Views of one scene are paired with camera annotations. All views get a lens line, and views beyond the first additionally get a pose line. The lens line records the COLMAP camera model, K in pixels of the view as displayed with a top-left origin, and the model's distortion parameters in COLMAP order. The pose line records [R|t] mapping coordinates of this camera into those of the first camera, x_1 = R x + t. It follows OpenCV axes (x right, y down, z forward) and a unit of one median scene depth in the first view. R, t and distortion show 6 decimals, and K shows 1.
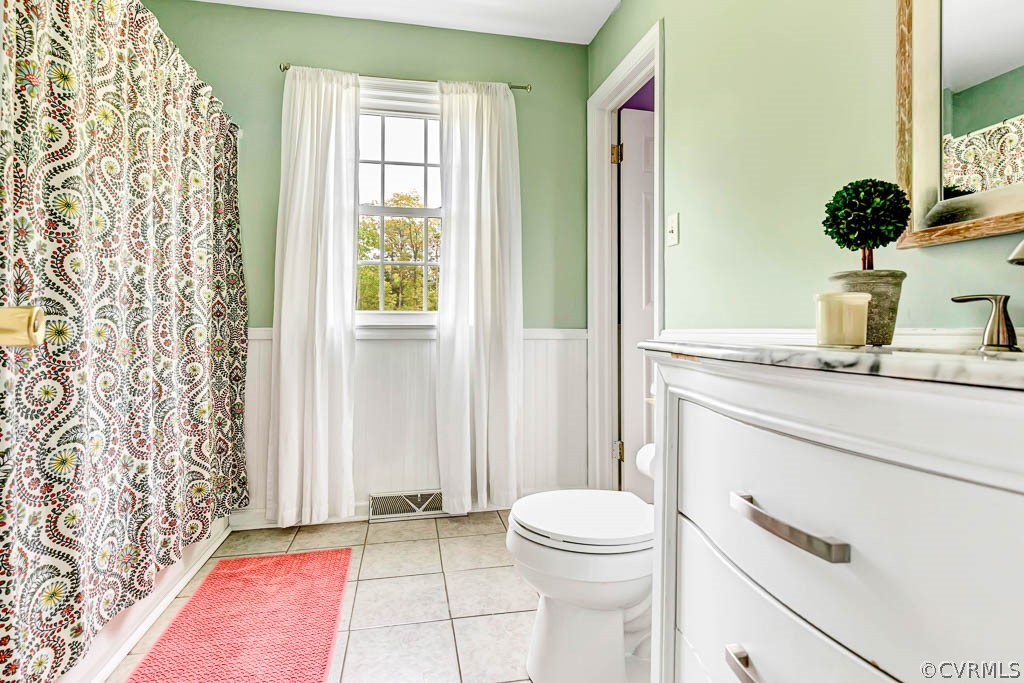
lens RADIAL K [[476.7, 0, 512.0], [0, 476.7, 341.5], [0, 0, 1]] dist [0.004736, 0.000150]
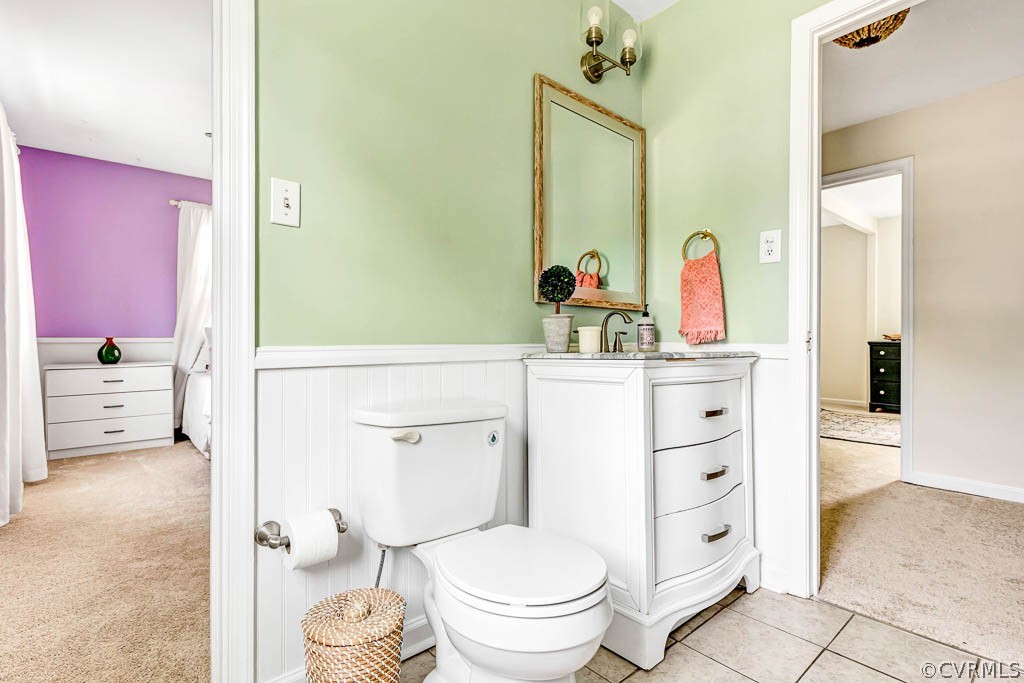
lens RADIAL K [[476.7, 0, 512.0], [0, 476.7, 341.5], [0, 0, 1]] dist [0.004736, 0.000150]
pose [[-0.471612, 0.010332, 0.881746, -0.549454], [0.021432, 0.999770, -0.000252, -0.031093], [-0.881546, 0.018779, -0.471725, 1.327425]]
